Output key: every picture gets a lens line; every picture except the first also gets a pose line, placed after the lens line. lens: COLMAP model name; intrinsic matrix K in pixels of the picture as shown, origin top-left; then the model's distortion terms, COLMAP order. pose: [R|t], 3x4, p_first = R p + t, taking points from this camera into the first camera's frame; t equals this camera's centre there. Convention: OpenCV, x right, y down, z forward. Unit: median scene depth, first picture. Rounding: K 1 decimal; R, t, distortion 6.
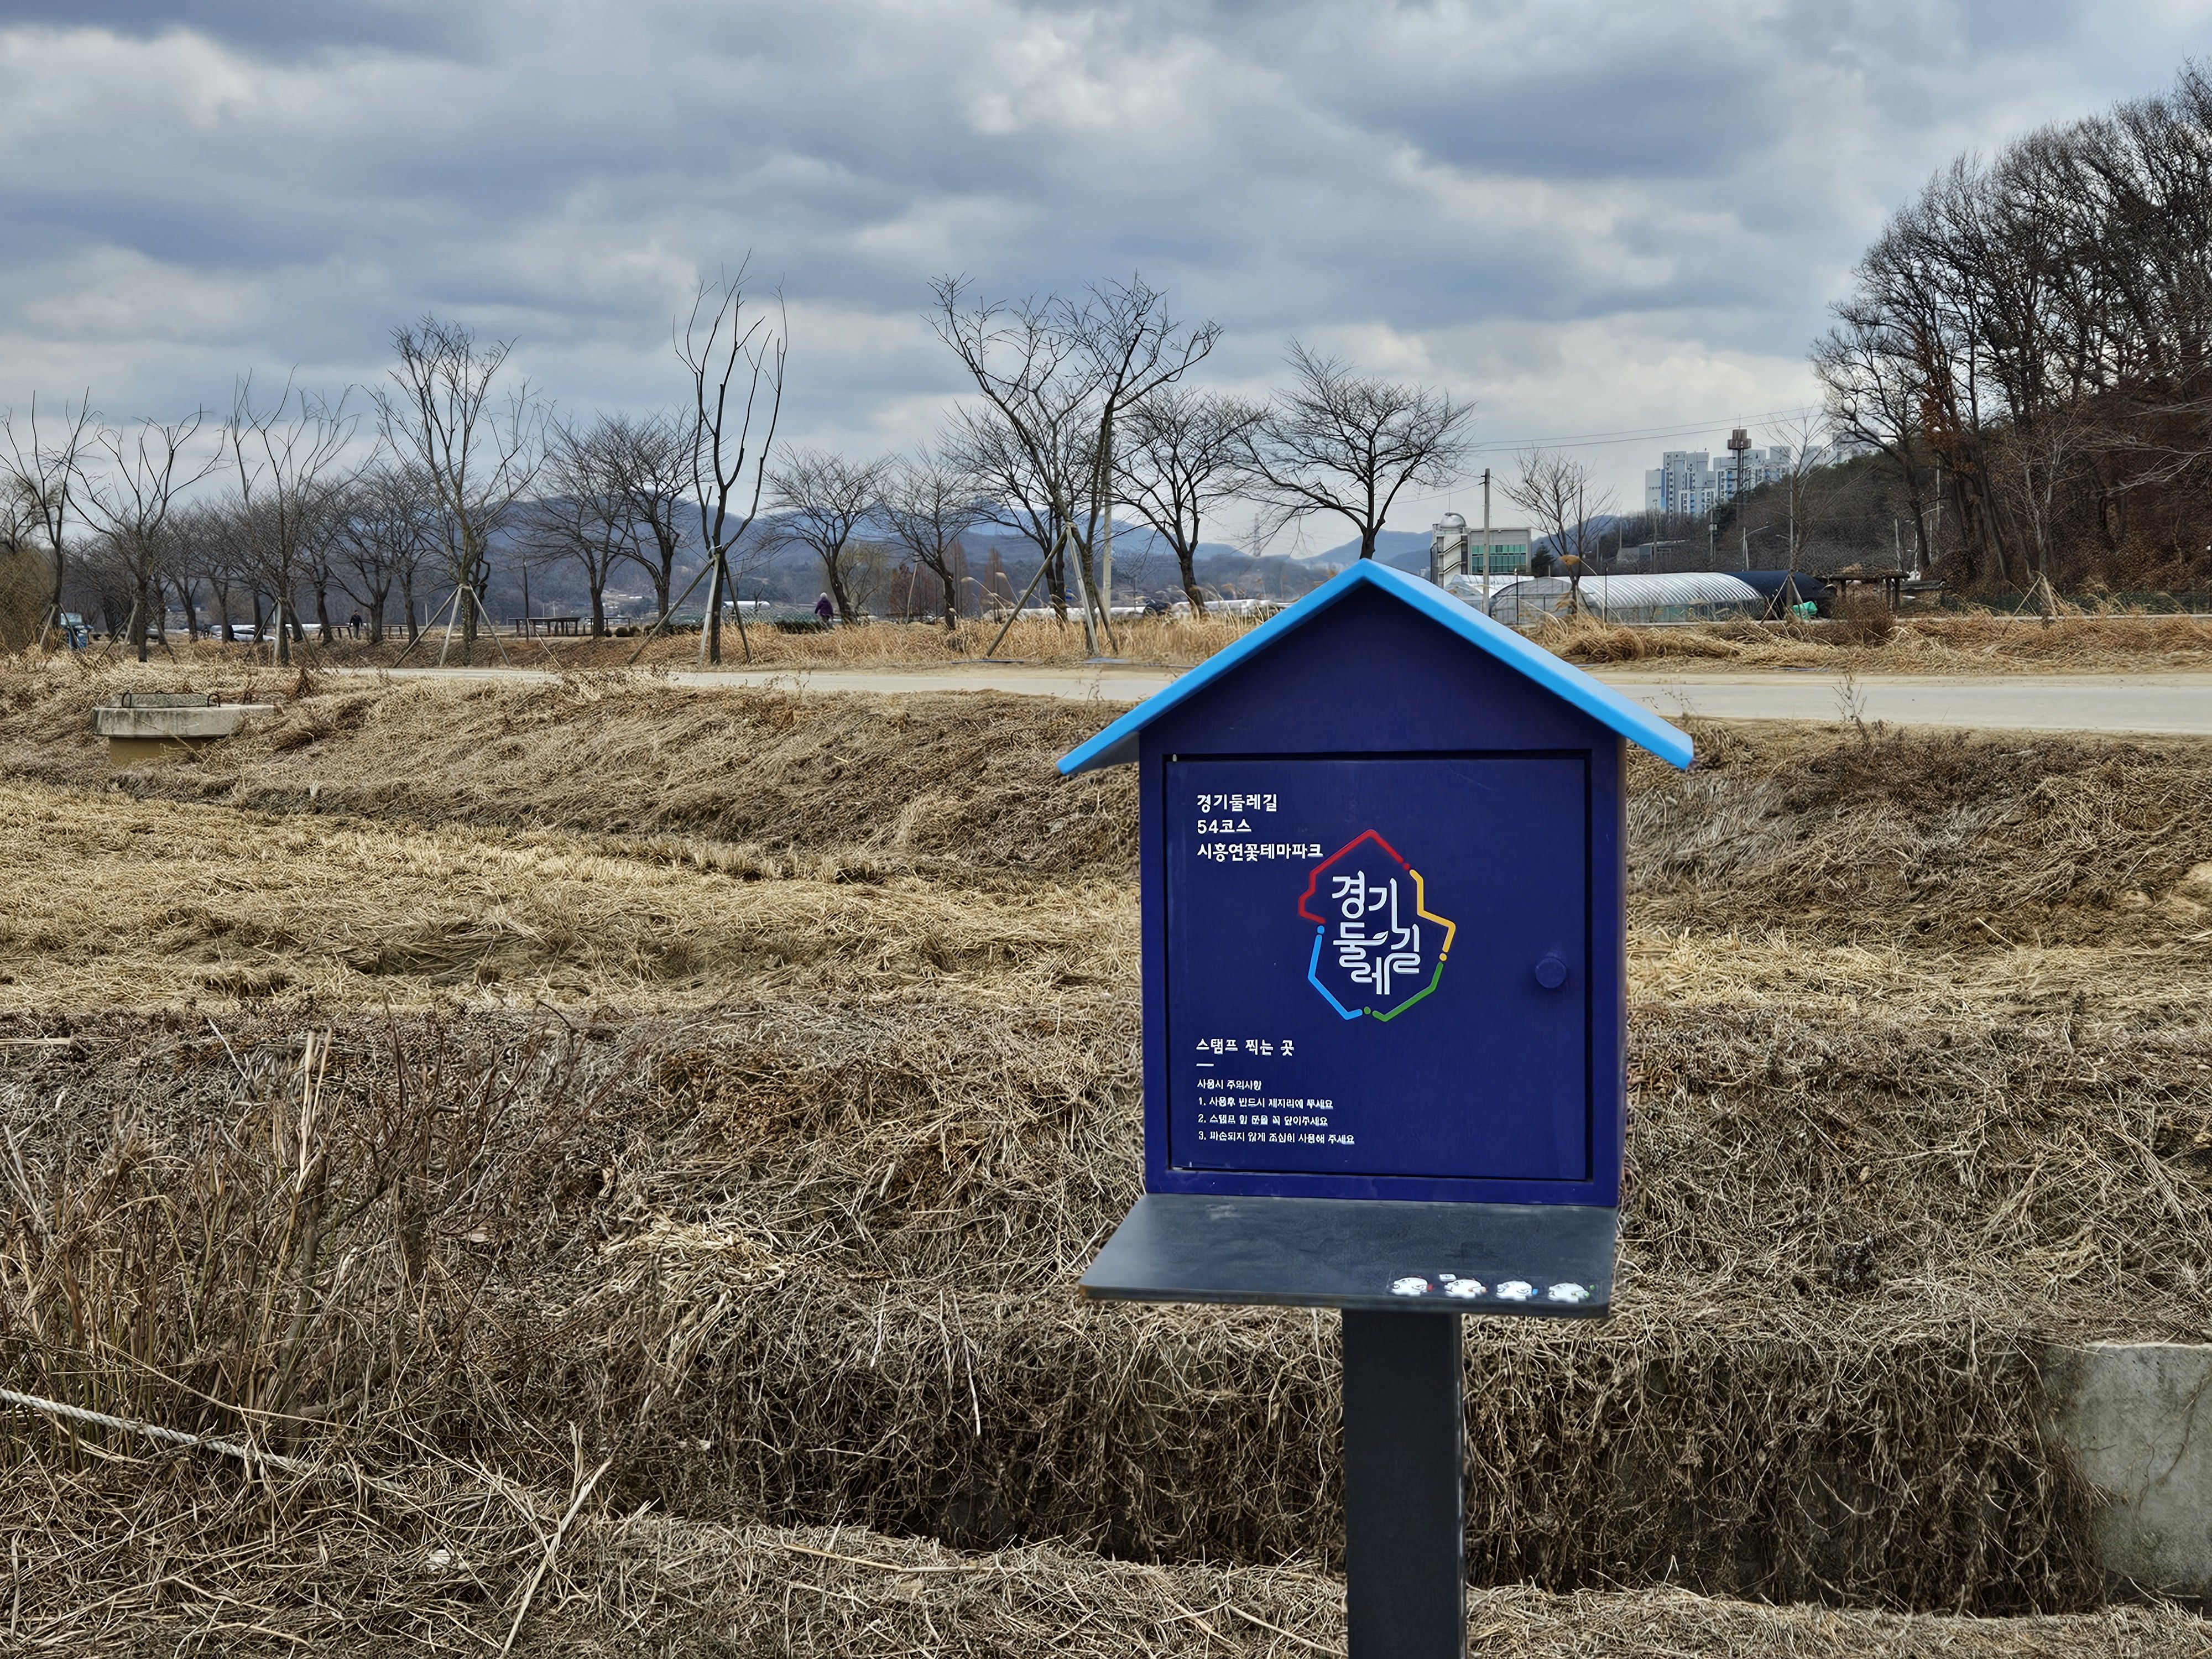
lens RADIAL K [[2577.6, 0, 1112.0], [0, 2577.6, 863.2], [0, 0, 1]] dist [0.046851, -0.032688]
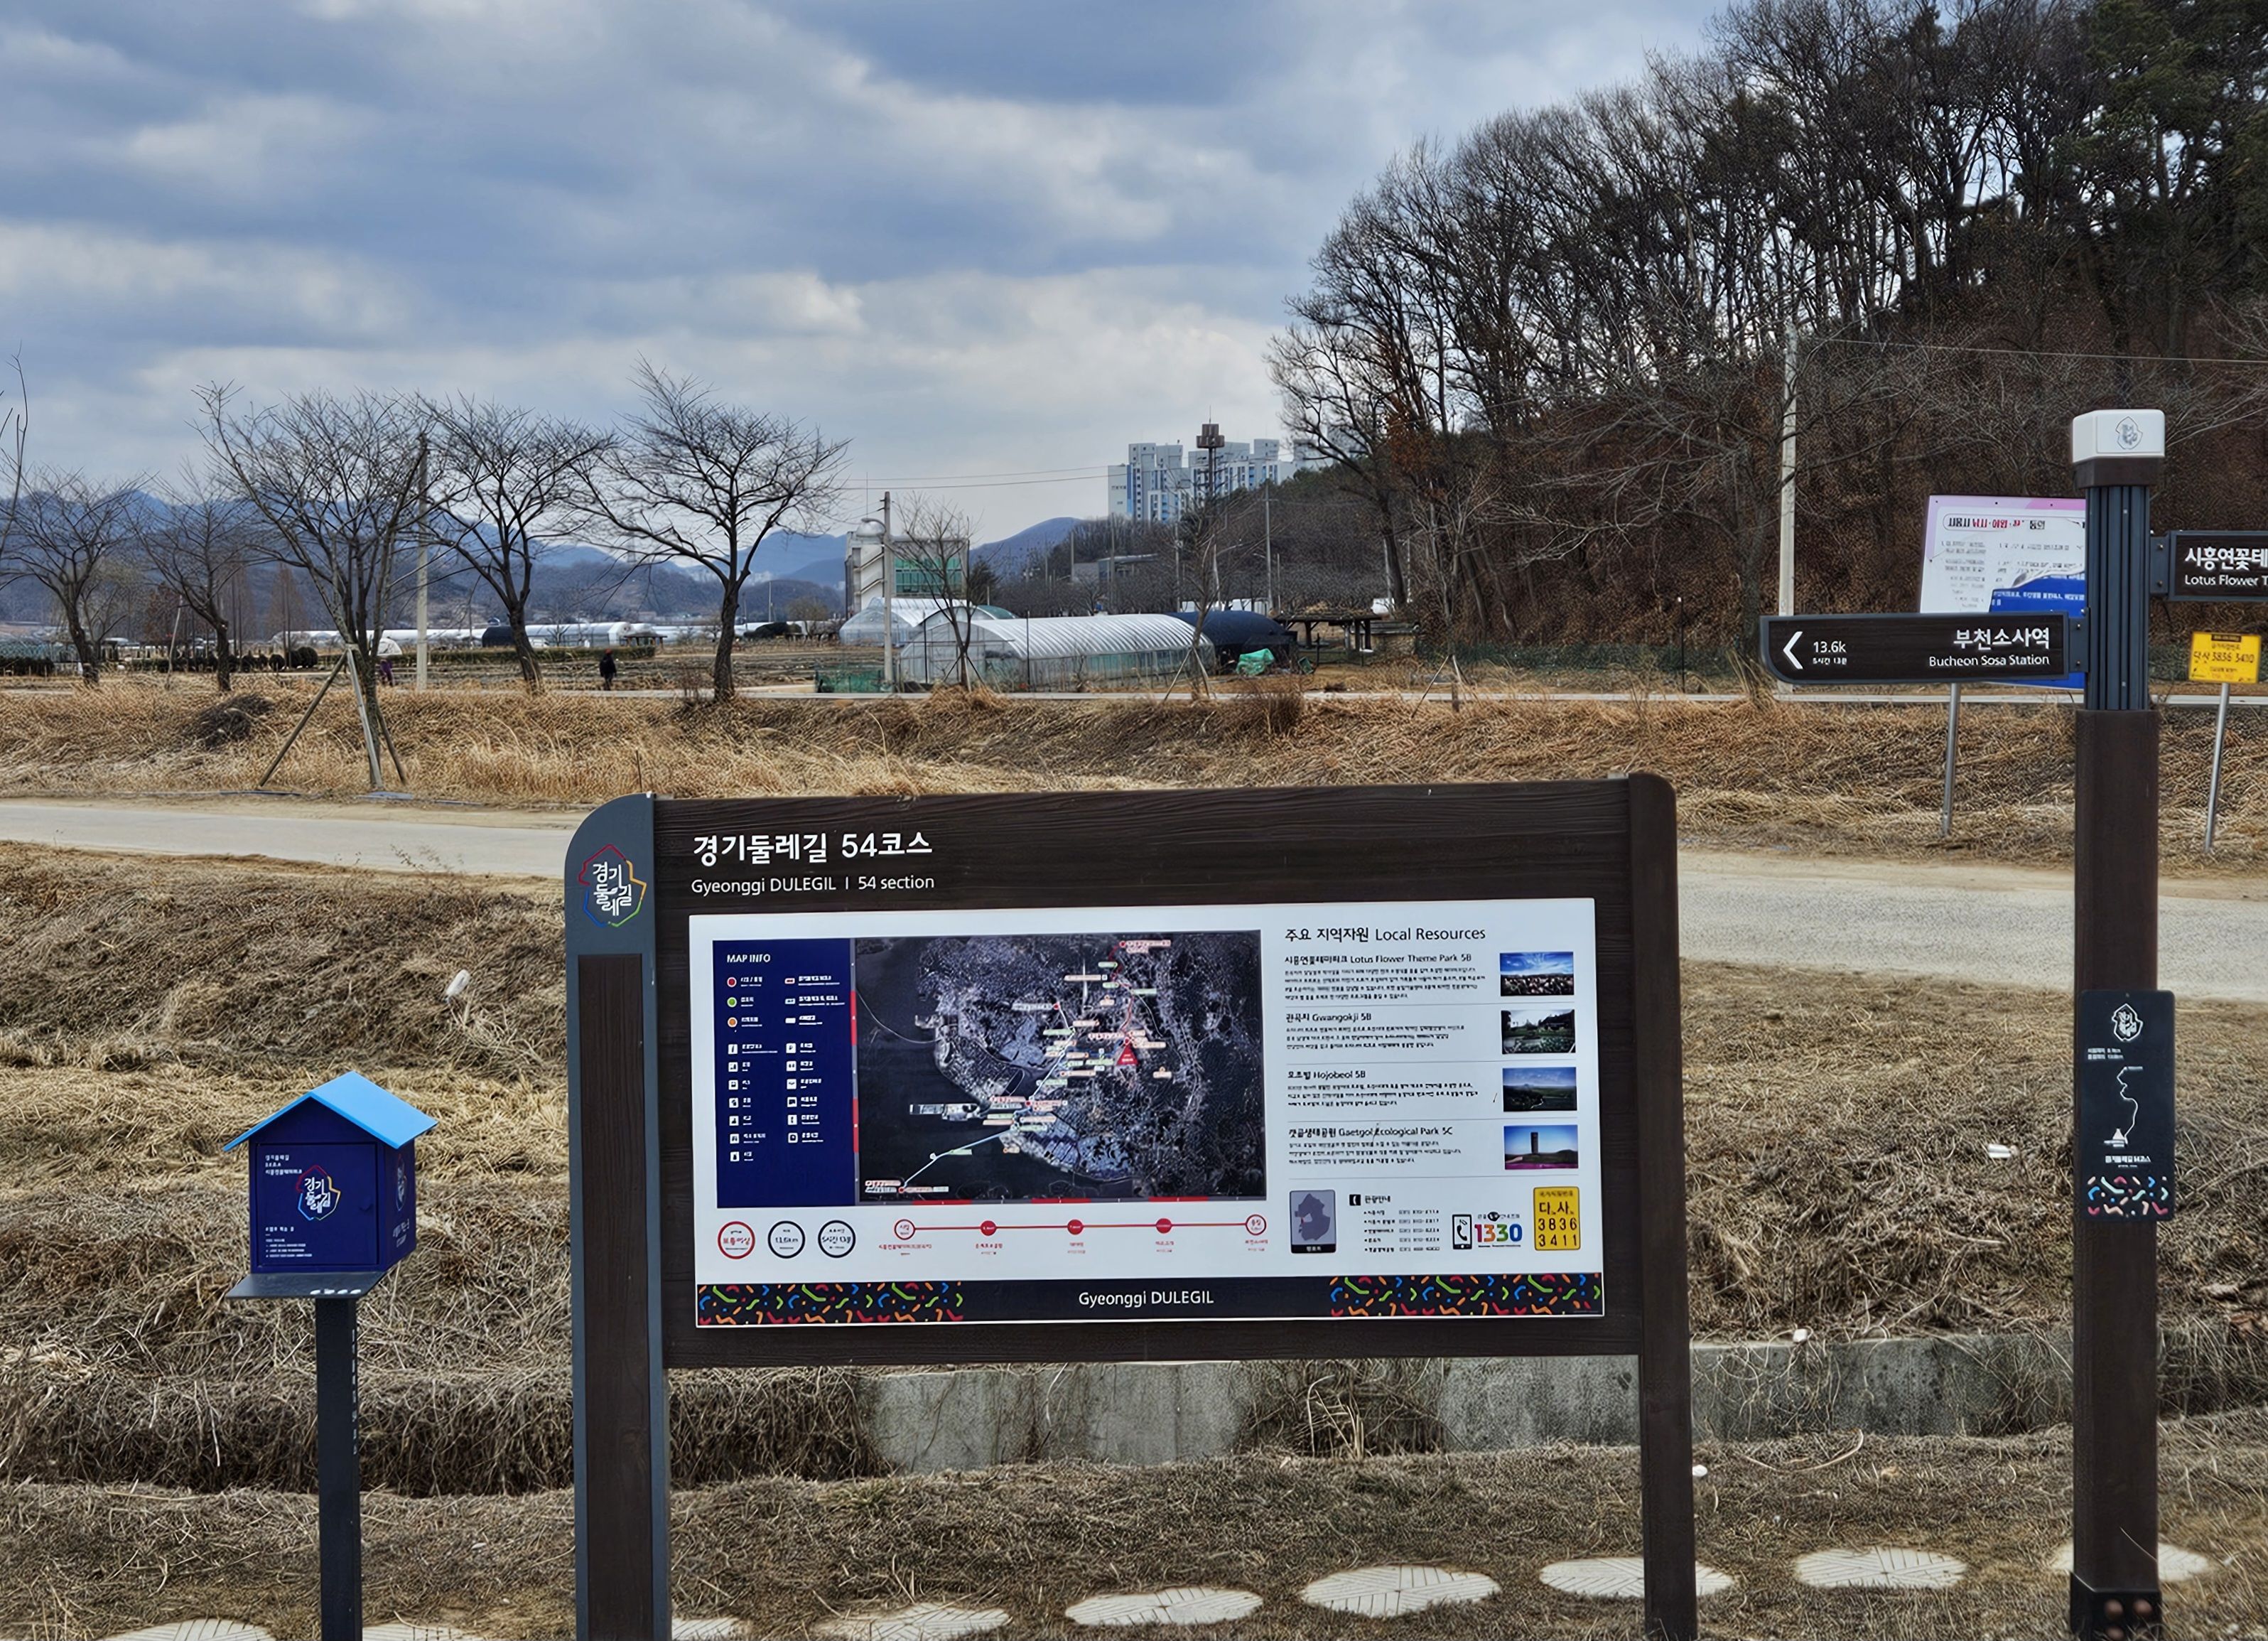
lens RADIAL K [[3289.3, 0, 1038.1], [0, 3289.3, 754.2], [0, 0, 1]] dist [0.173559, -0.643151]
pose [[0.984304, -0.004240, 0.176430, 0.074335], [0.014708, 0.998204, -0.058067, -0.080072], [-0.175867, 0.059750, 0.982599, -0.984481]]
